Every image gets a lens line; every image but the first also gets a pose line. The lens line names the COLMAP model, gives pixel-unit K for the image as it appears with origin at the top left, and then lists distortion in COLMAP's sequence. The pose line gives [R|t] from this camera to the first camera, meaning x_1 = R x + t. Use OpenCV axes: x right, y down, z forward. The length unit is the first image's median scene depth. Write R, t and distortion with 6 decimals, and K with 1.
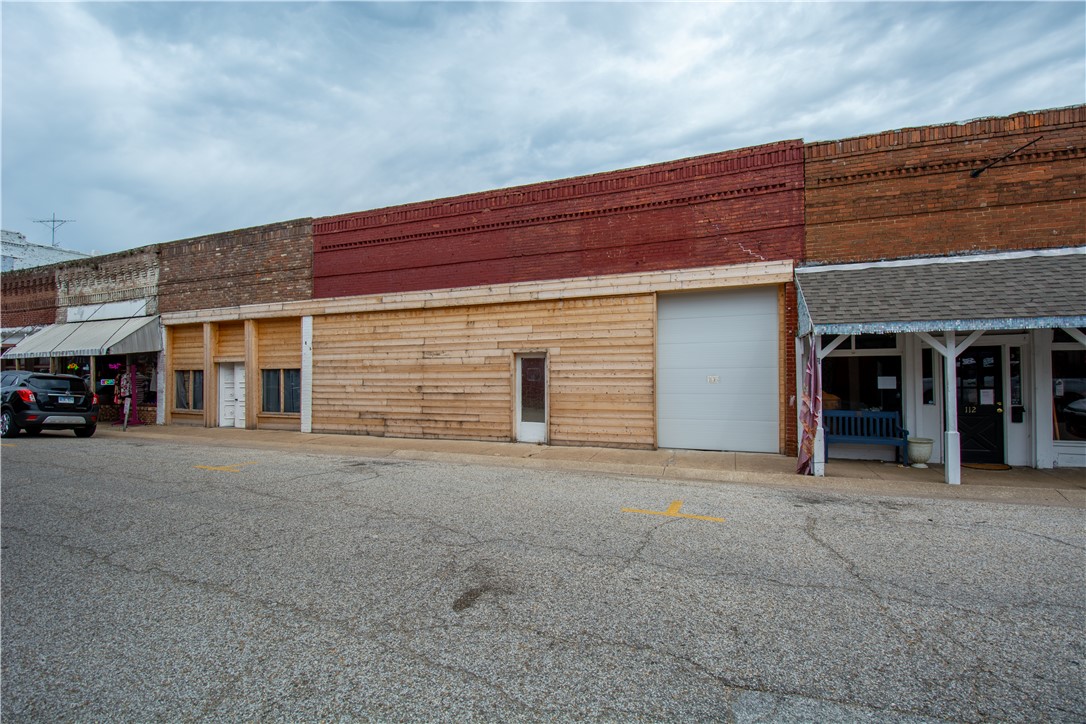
lens RADIAL K [[482.9, 0, 548.1], [0, 482.9, 367.8], [0, 0, 1]] dist [0.006666, -0.016549]
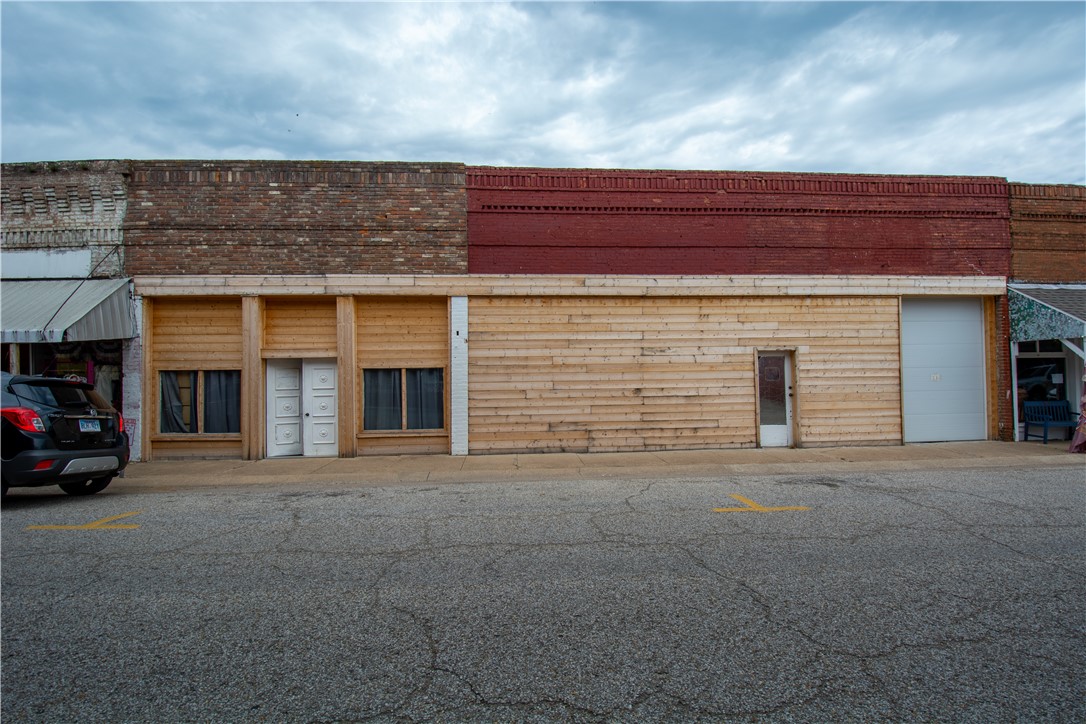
lens RADIAL K [[482.9, 0, 537.4], [0, 482.9, 366.4], [0, 0, 1]] dist [0.006666, -0.016549]
pose [[0.905458, 0.004196, 0.424416, -0.846301], [0.000116, 0.999949, -0.010133, 0.008522], [-0.424437, 0.009225, 0.905411, 0.343591]]
